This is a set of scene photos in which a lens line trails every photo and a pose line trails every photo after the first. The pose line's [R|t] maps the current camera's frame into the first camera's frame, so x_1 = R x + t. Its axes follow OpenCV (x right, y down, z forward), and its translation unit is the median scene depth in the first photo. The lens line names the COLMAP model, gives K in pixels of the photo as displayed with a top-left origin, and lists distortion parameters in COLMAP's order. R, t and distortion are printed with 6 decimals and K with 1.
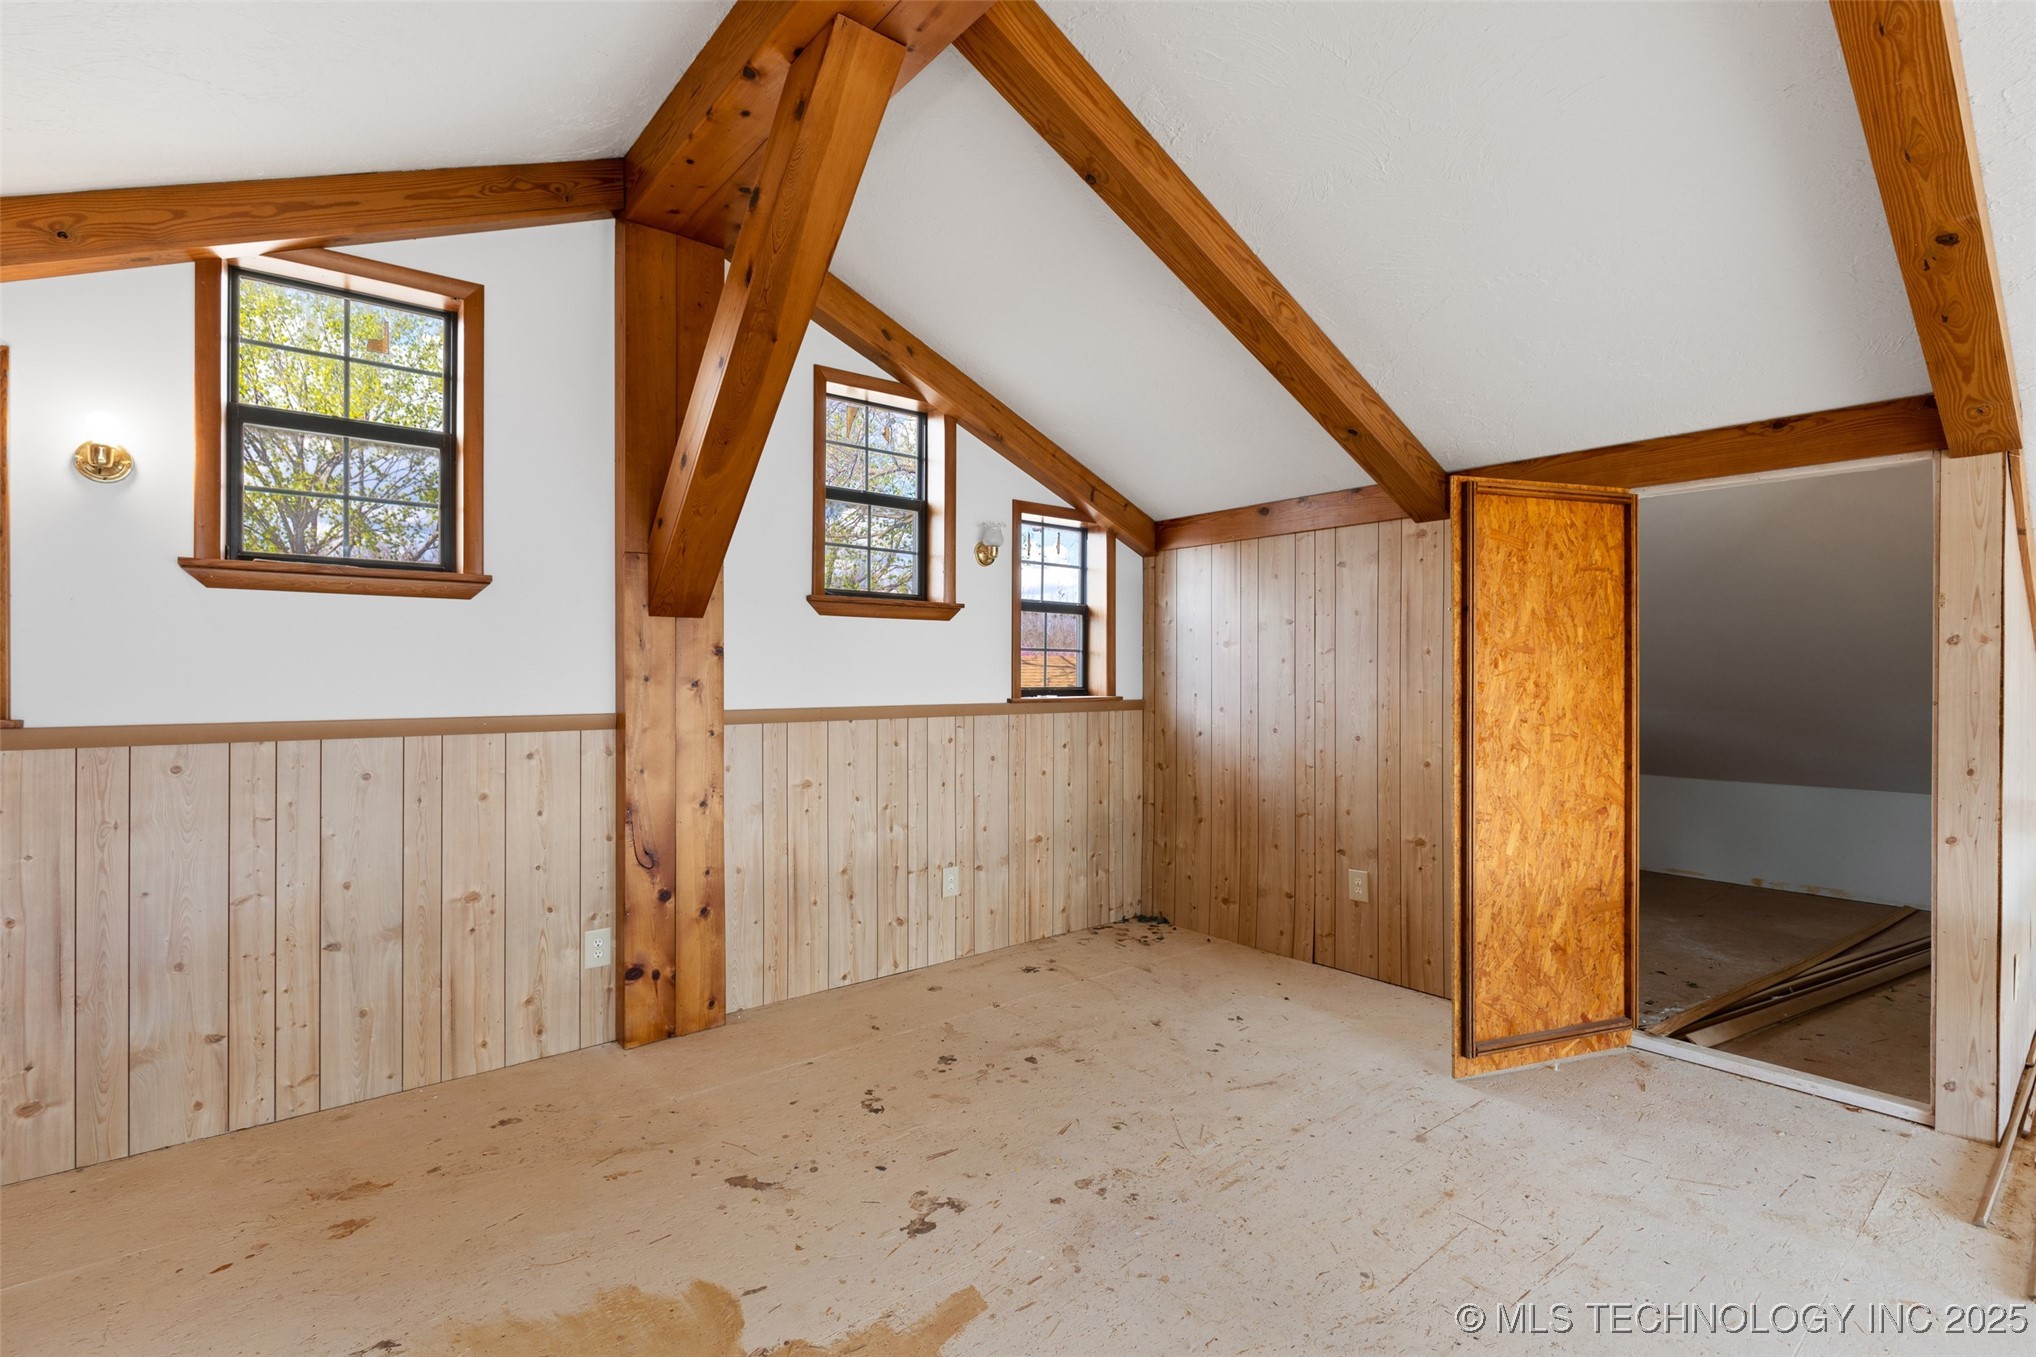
lens RADIAL K [[928.9, 0, 1027.7], [0, 928.9, 673.6], [0, 0, 1]] dist [0.004845, -0.003891]
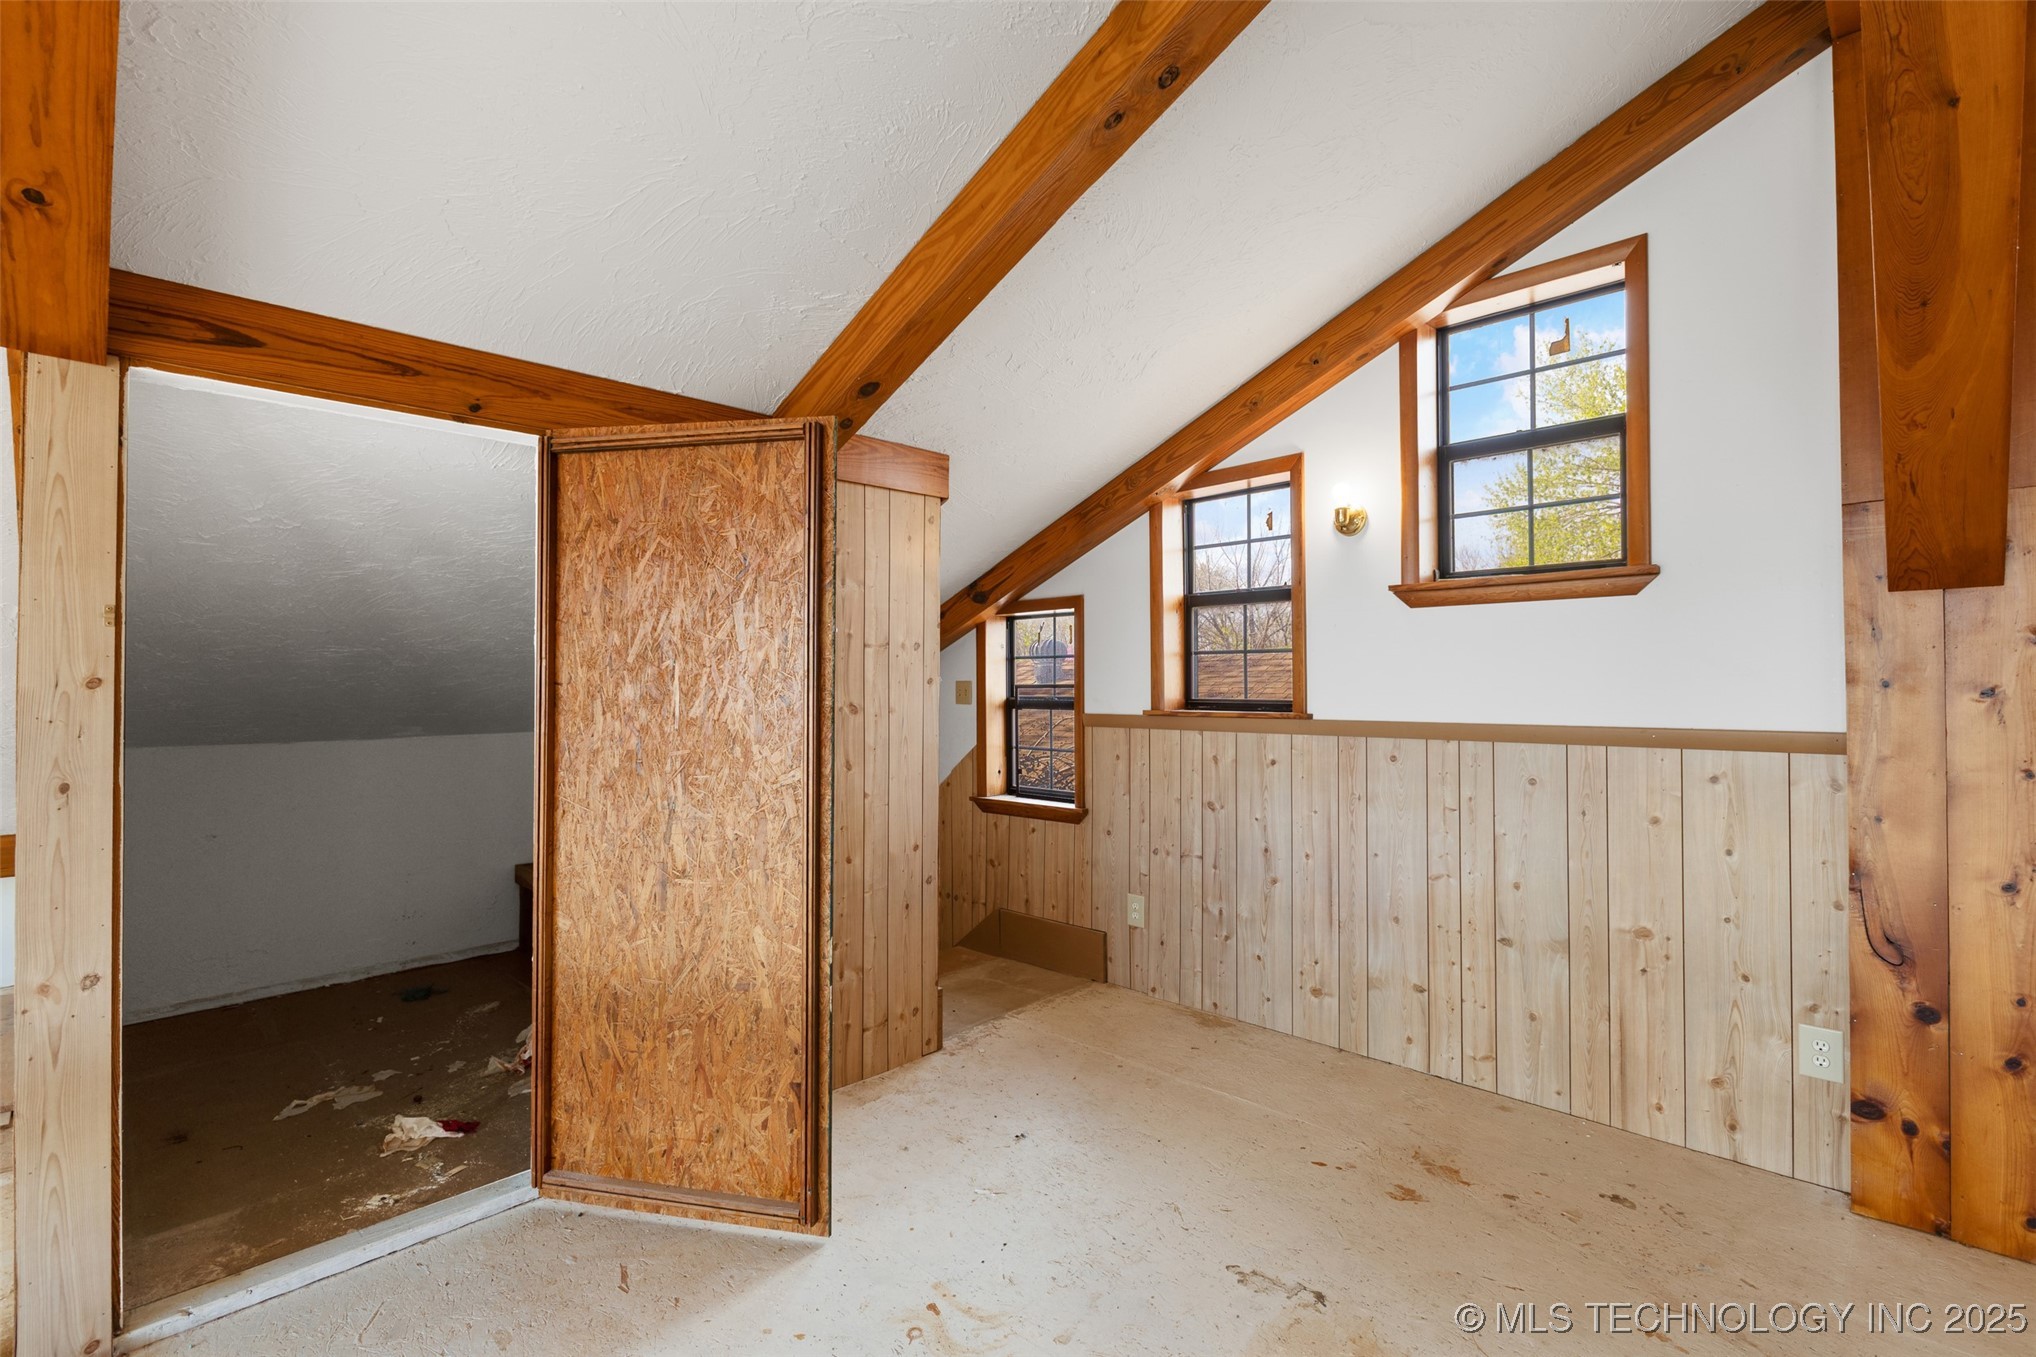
lens RADIAL K [[928.9, 0, 1023.4], [0, 928.9, 675.7], [0, 0, 1]] dist [0.004845, -0.003891]
pose [[0.110681, -0.009549, -0.993810, 0.218814], [0.004027, 0.999950, -0.009159, 0.003168], [0.993848, -0.002989, 0.110714, 0.329340]]
